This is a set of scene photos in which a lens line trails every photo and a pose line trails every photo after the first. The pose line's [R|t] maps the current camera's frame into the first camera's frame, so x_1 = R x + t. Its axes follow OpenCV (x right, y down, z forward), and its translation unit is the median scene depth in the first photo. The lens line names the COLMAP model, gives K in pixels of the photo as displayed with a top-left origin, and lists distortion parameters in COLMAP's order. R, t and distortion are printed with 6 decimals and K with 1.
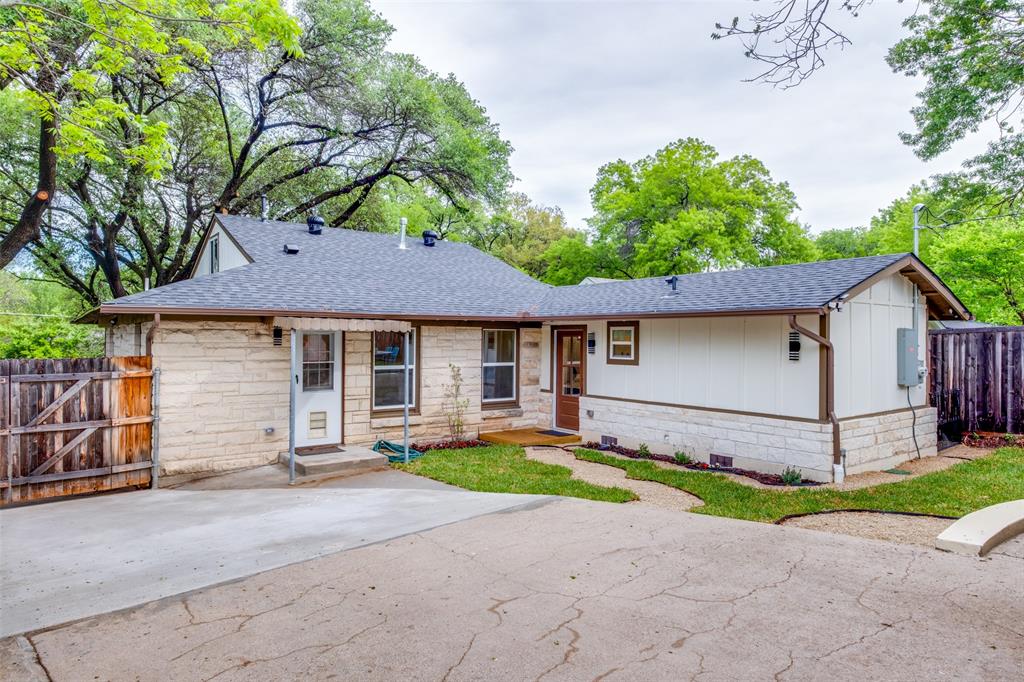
lens RADIAL K [[610.1, 0, 514.2], [0, 610.1, 339.7], [0, 0, 1]] dist [0.003452, 0.000701]
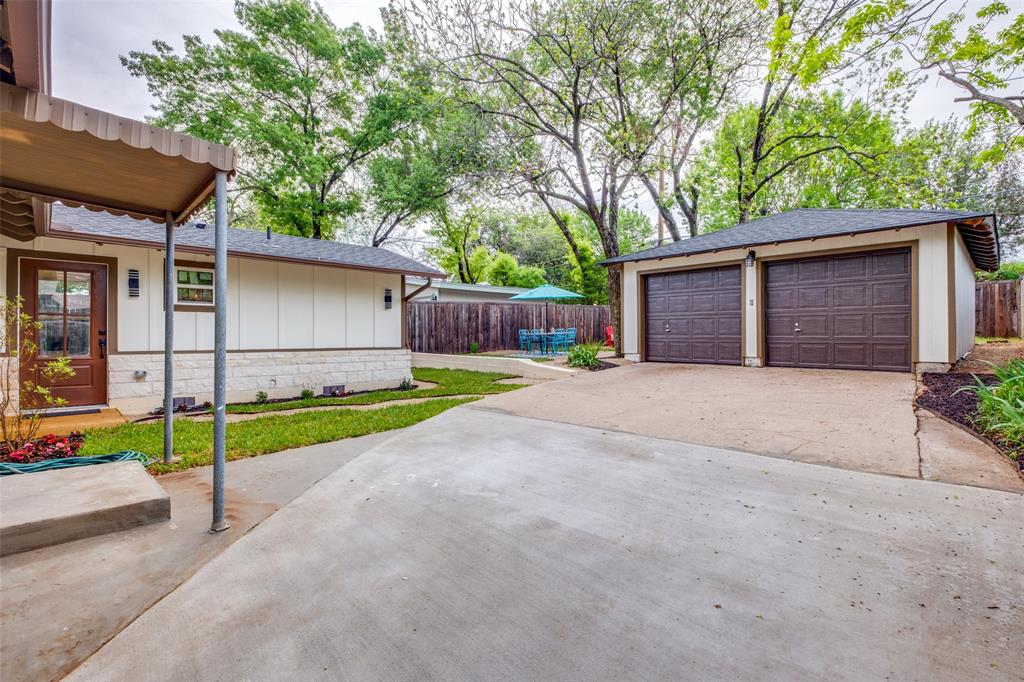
lens RADIAL K [[474.0, 0, 515.1], [0, 474.0, 338.3], [0, 0, 1]] dist [-0.003343, -0.000312]
pose [[-0.095799, -0.005742, 0.995384, -0.644199], [0.001669, 0.999981, 0.005929, 0.090950], [-0.995399, 0.002229, -0.095787, 0.740248]]
